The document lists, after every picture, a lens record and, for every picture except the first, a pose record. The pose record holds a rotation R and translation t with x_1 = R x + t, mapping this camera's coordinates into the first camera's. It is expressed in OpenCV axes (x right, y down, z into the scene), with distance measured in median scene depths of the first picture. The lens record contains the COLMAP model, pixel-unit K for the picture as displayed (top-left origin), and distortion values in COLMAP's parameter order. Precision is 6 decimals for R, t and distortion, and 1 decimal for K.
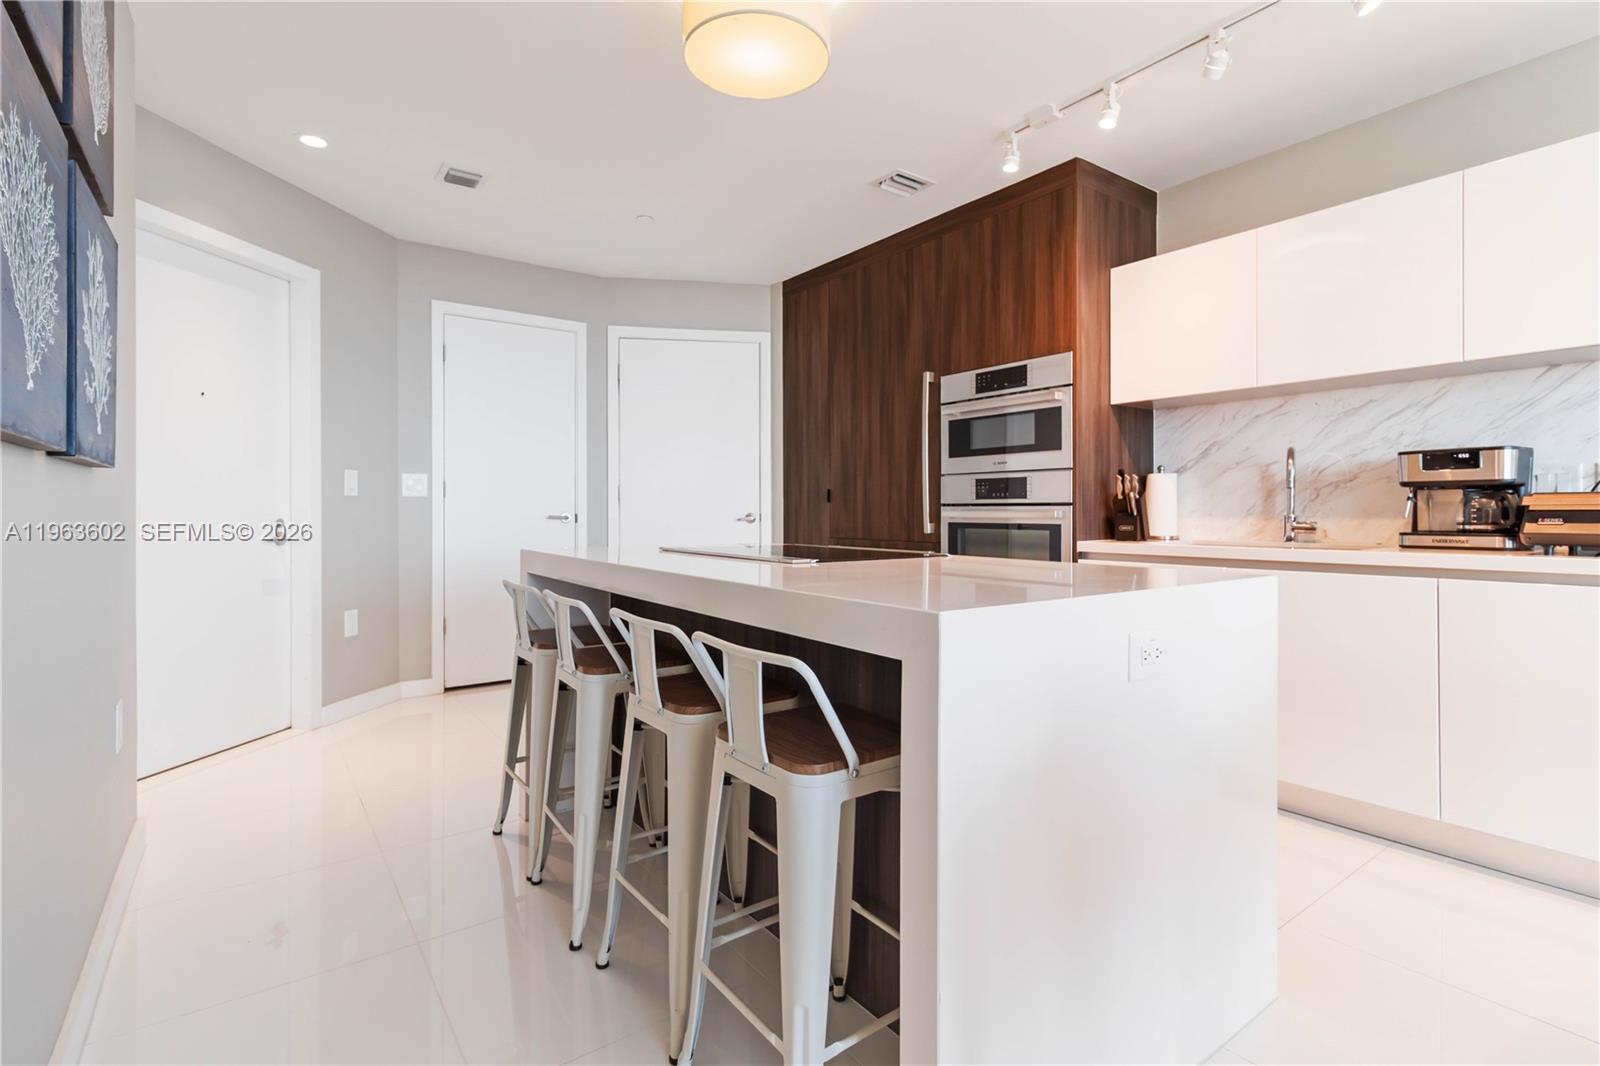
lens RADIAL K [[767.2, 0, 803.5], [0, 767.2, 510.4], [0, 0, 1]] dist [0.000979, -0.000119]
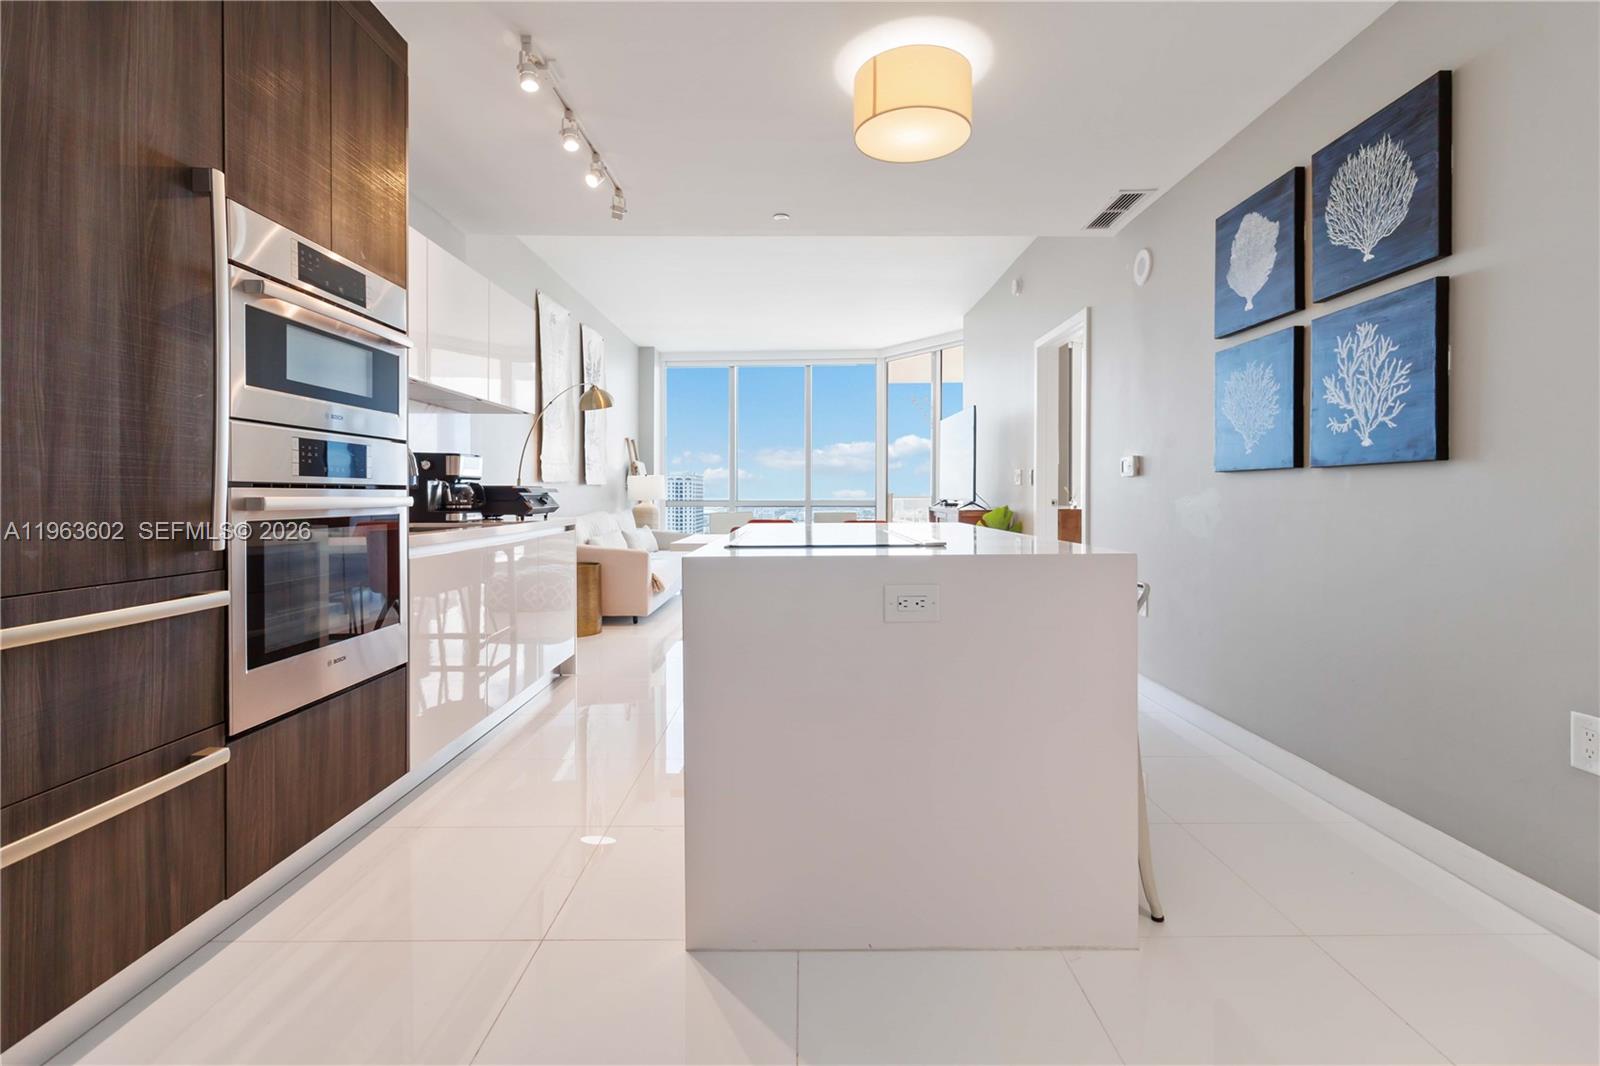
lens RADIAL K [[746.9, 0, 803.4], [0, 746.9, 507.9], [0, 0, 1]] dist [0.000095, -0.000498]
pose [[-0.805693, -0.007077, 0.592290, -0.368040], [0.004649, 0.999822, 0.018270, 0.000249], [-0.592314, 0.017473, -0.805517, 1.209125]]
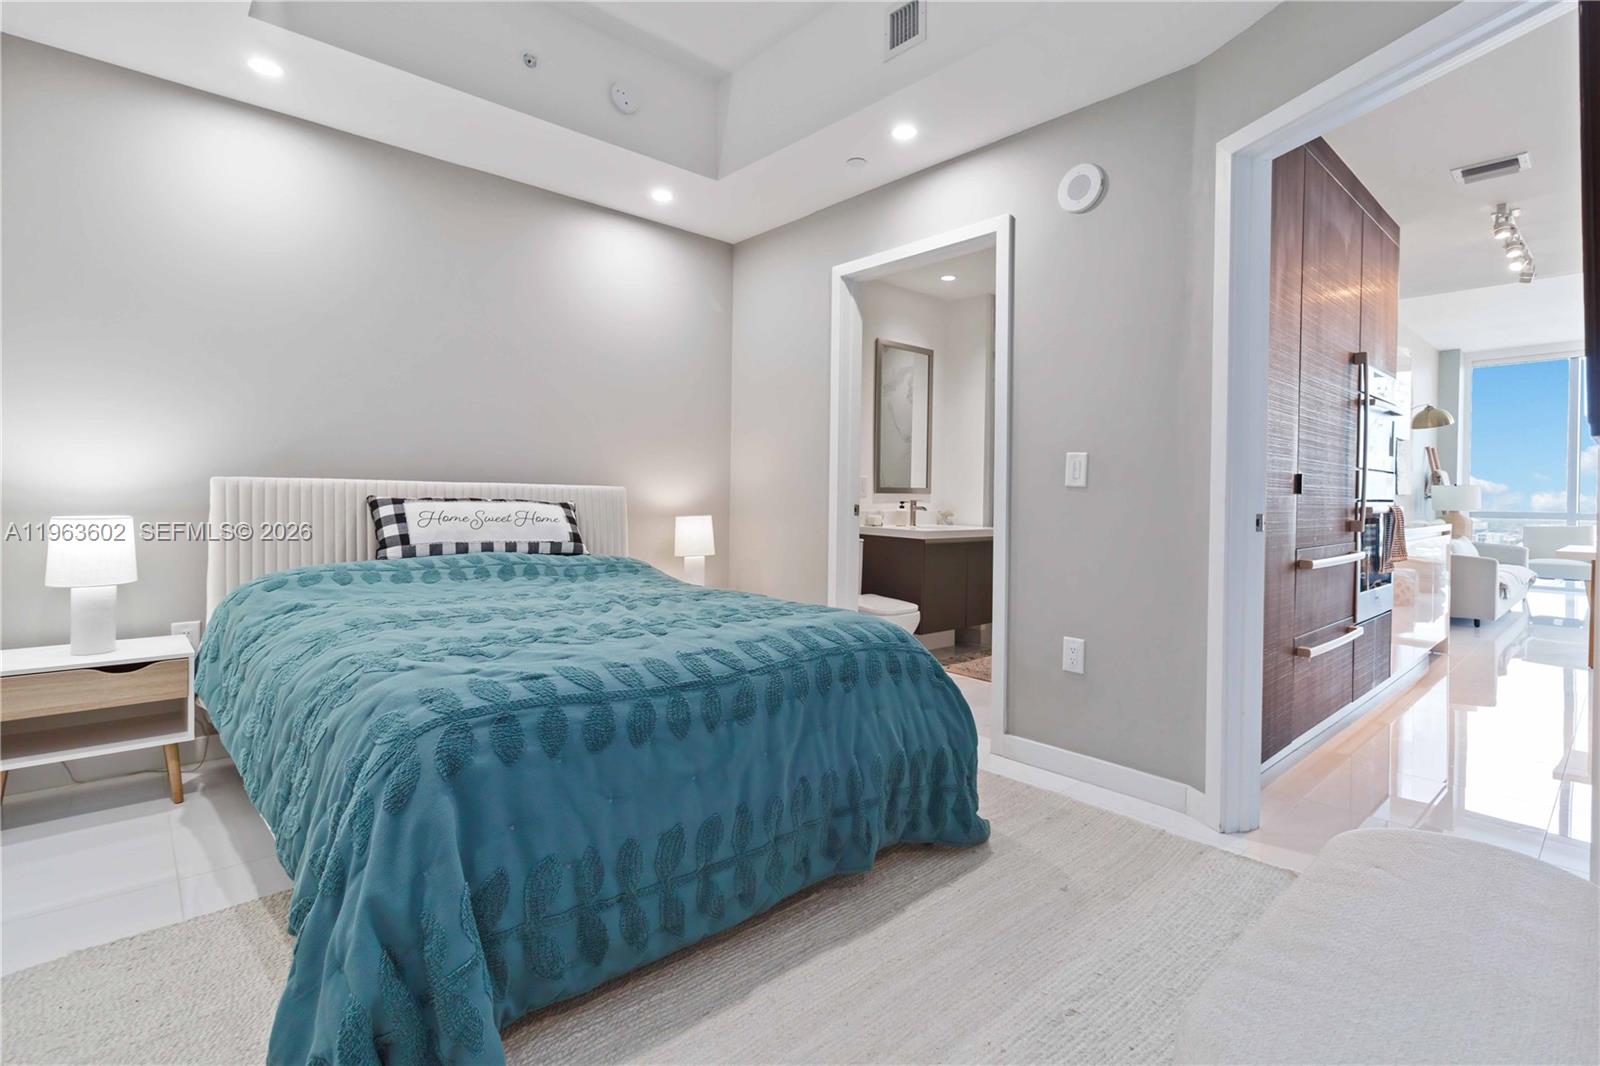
lens RADIAL K [[746.9, 0, 803.4], [0, 746.9, 507.9], [0, 0, 1]] dist [0.000095, -0.000498]
pose [[-0.090652, -0.011418, 0.995817, -0.683861], [-0.006037, 0.999922, 0.010916, -0.004561], [-0.995864, -0.005022, -0.090714, 1.821775]]
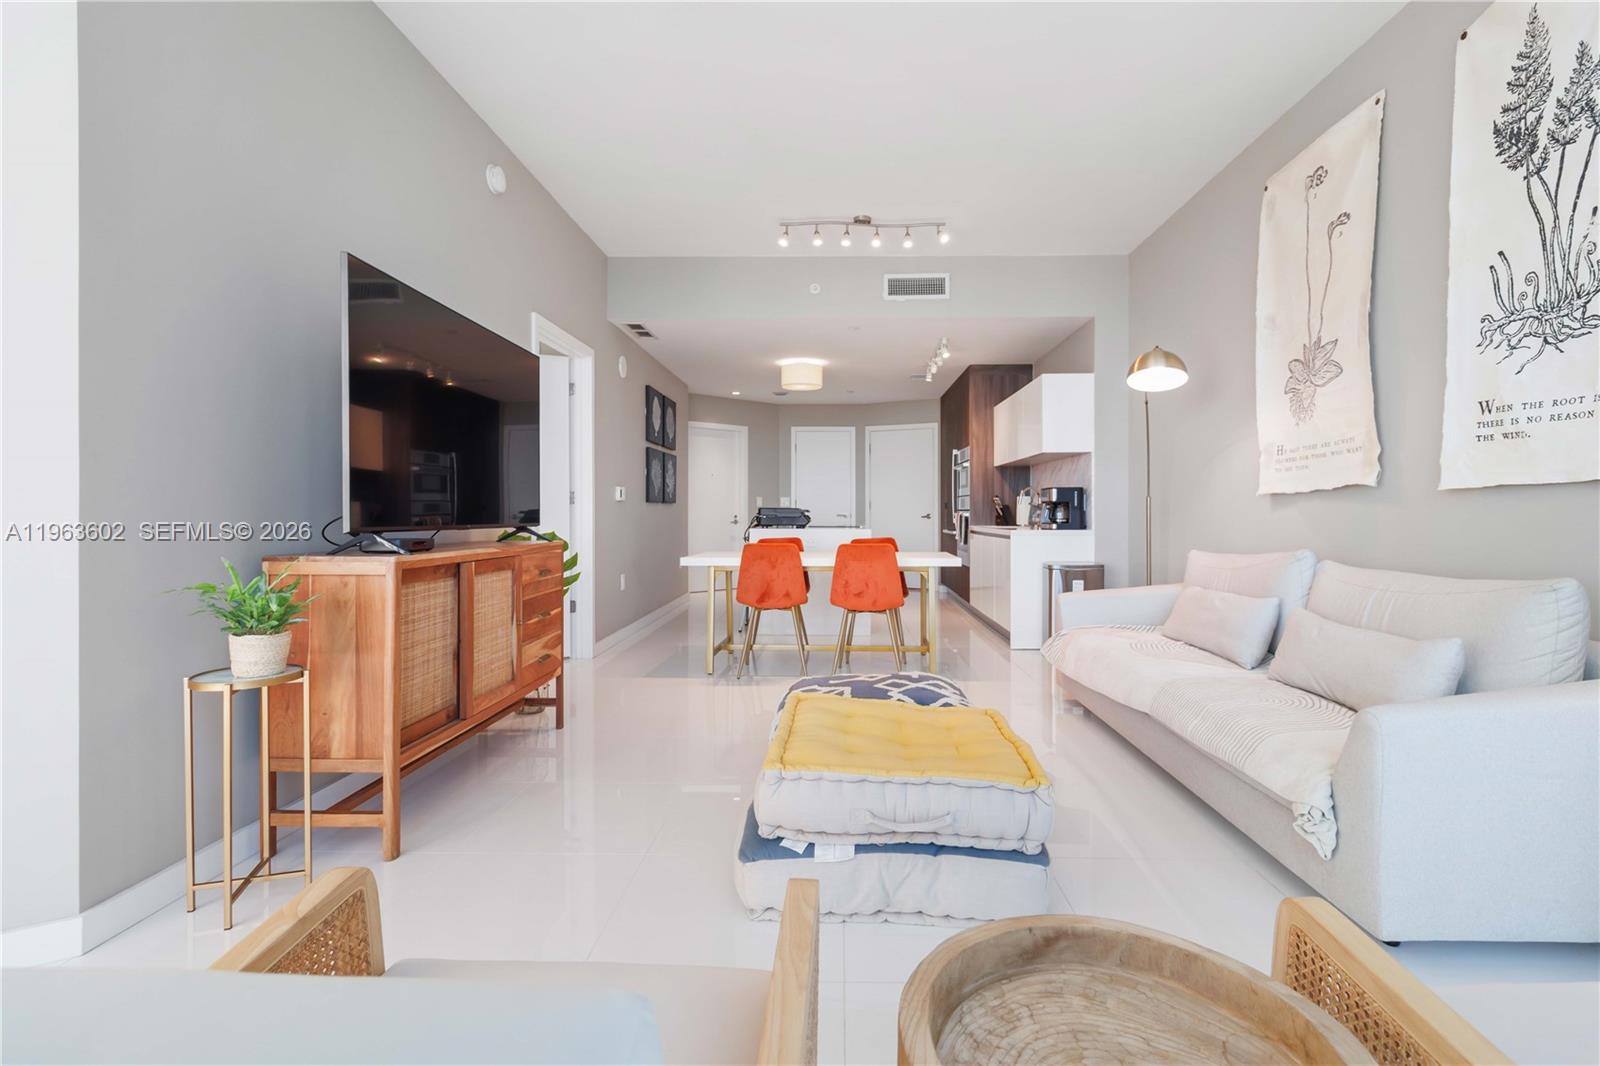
lens RADIAL K [[746.9, 0, 803.4], [0, 746.9, 507.9], [0, 0, 1]] dist [0.000095, -0.000498]
pose [[0.779379, -0.001704, -0.626550, 1.266527], [-0.001273, 0.999990, -0.004304, -0.003627], [0.626551, 0.004152, 0.779369, -1.020956]]
